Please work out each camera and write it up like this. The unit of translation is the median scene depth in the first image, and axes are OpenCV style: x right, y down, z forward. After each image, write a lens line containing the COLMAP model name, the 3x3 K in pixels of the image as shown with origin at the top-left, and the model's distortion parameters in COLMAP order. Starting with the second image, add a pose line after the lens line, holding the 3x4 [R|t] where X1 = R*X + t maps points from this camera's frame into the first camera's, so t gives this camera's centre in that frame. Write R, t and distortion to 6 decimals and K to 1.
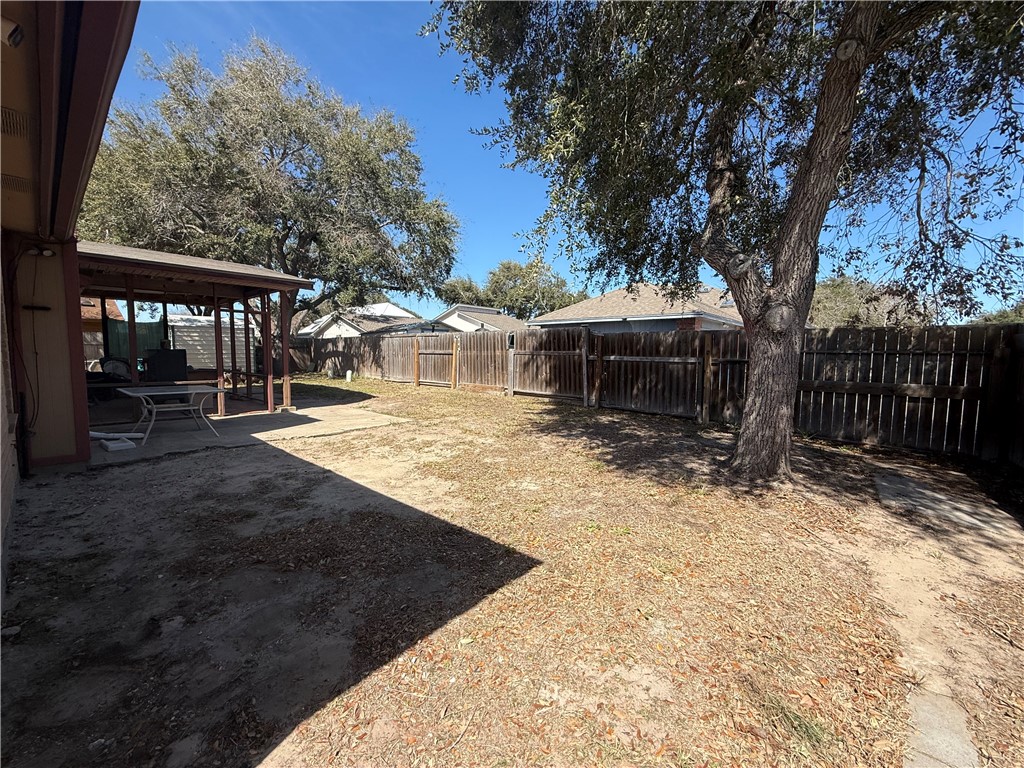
lens RADIAL K [[408.5, 0, 512.7], [0, 408.5, 380.8], [0, 0, 1]] dist [-0.000173, 0.000102]
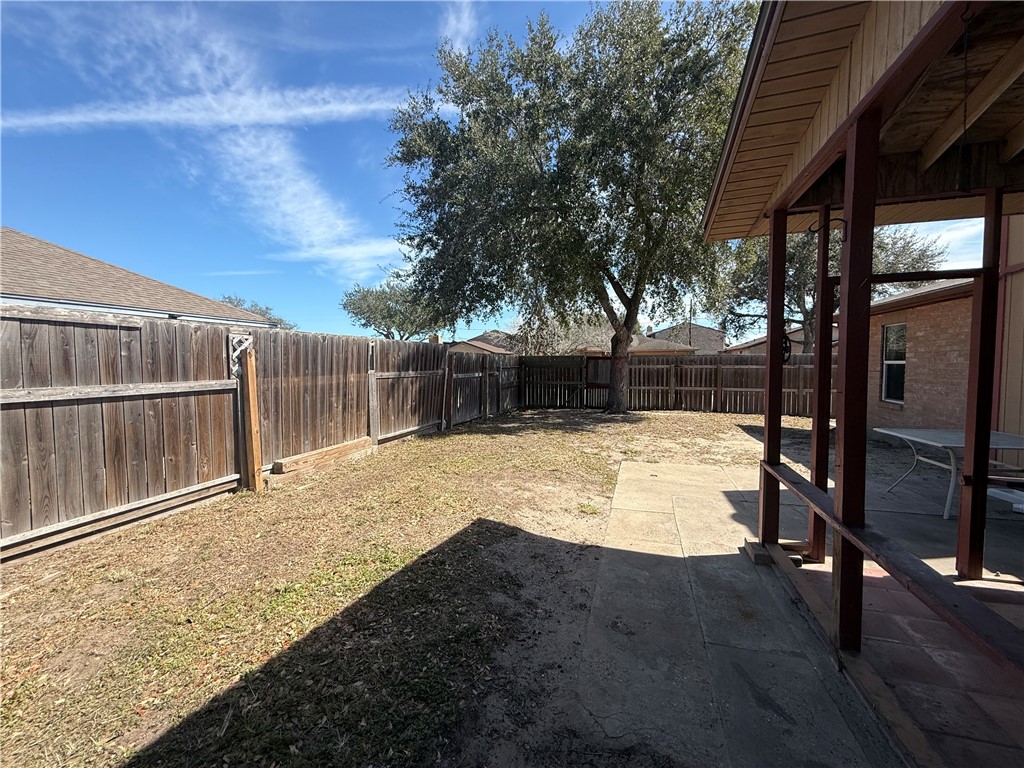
lens RADIAL K [[408.5, 0, 511.0], [0, 408.5, 381.7], [0, 0, 1]] dist [-0.000173, 0.000102]
pose [[-0.395640, -0.054248, 0.916802, -0.605586], [0.073072, 0.993230, 0.090304, -0.098470], [-0.915494, 0.102720, -0.388997, 1.049591]]
